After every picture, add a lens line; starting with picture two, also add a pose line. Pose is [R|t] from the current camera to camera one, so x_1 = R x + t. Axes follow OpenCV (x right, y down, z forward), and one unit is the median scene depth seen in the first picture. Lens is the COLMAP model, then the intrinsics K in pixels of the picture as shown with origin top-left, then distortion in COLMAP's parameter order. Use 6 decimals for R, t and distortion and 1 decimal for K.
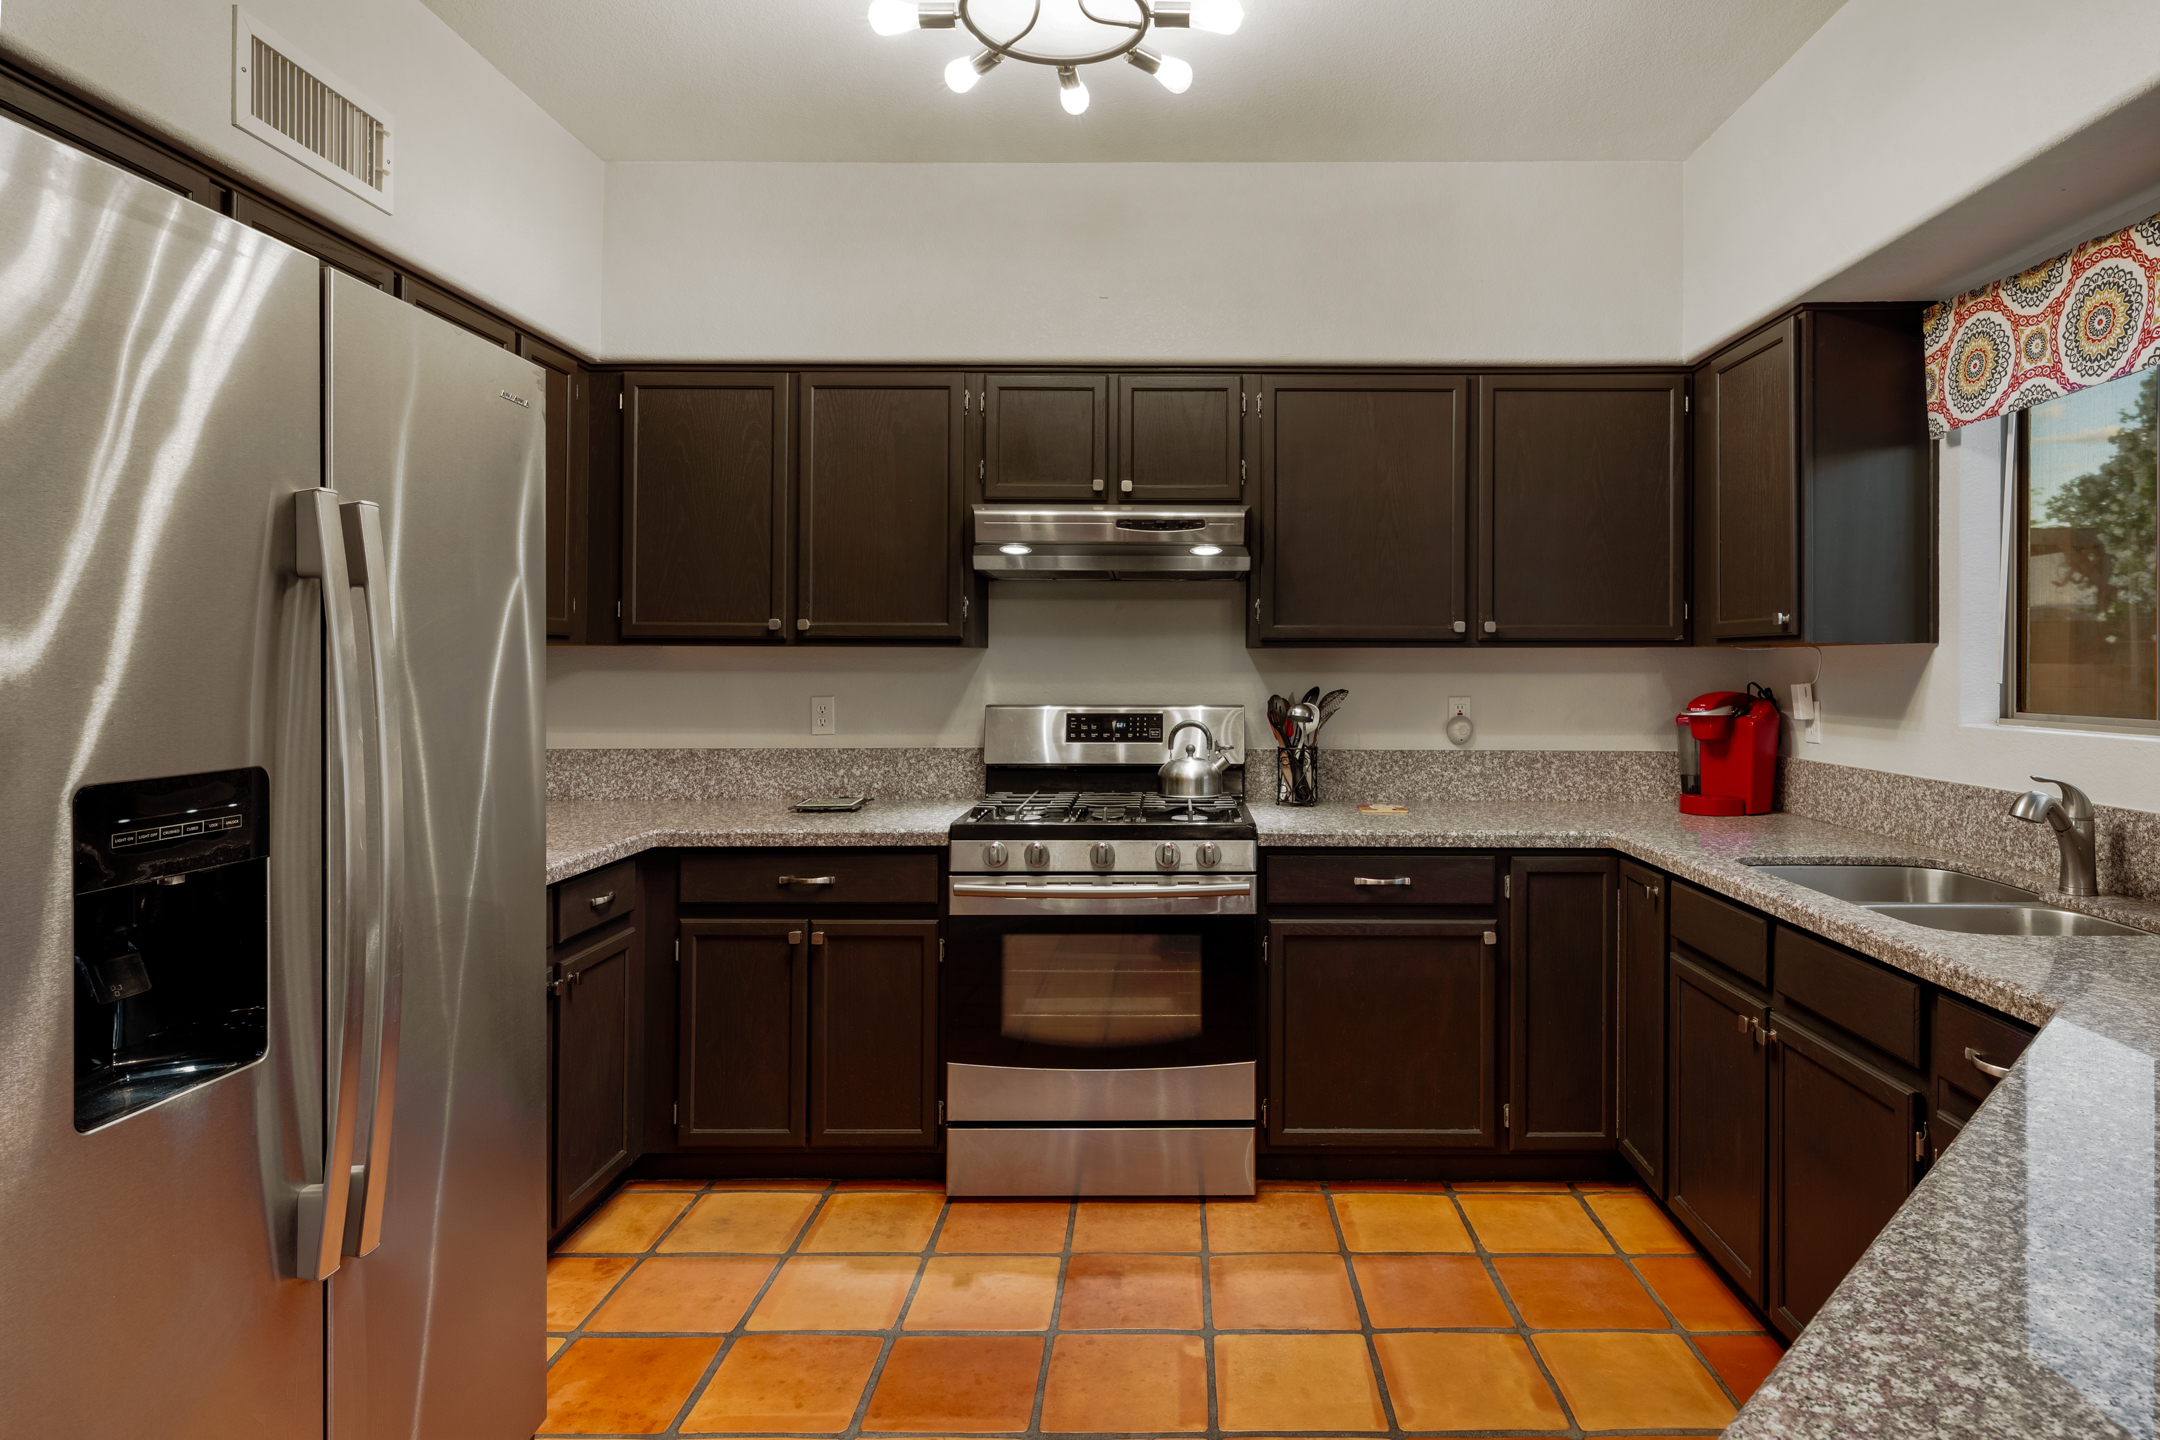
lens RADIAL K [[1230.8, 0, 1080.2], [0, 1230.8, 656.4], [0, 0, 1]] dist [0.001628, -0.001095]
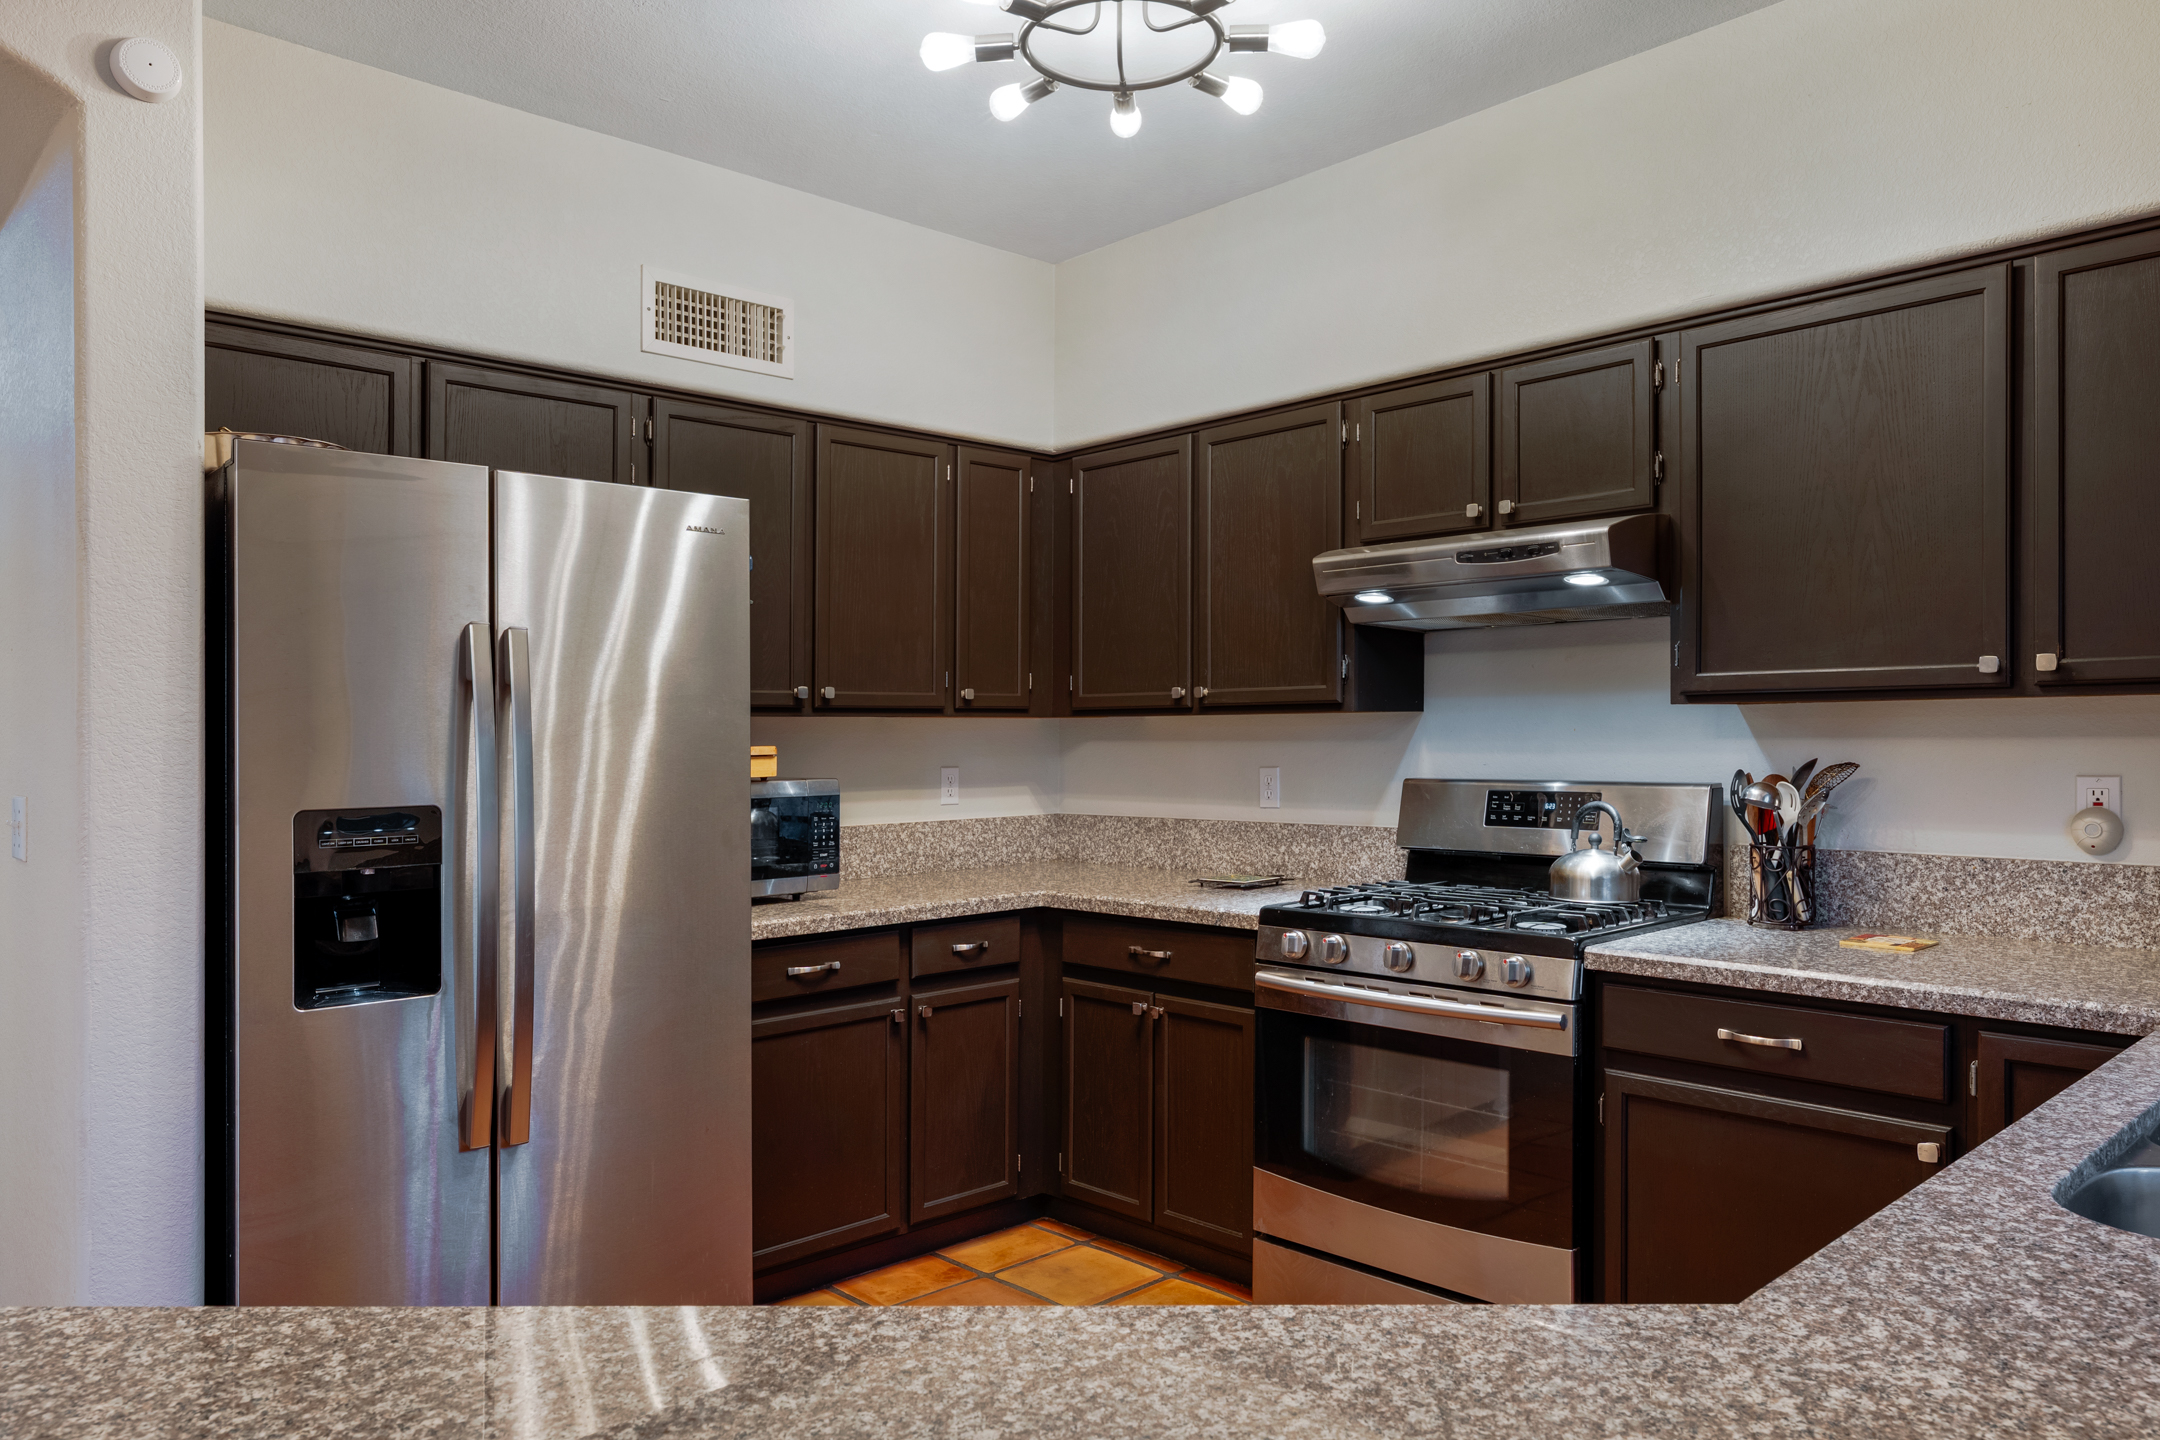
lens RADIAL K [[1452.4, 0, 1080.0], [0, 1452.4, 720.0], [0, 0, 1]] dist [-0.001916, 0.001401]
pose [[0.681166, -0.015658, -0.731961, 0.583759], [0.014722, 0.999862, -0.007688, 0.003600], [0.731981, -0.005539, 0.681303, 0.164945]]
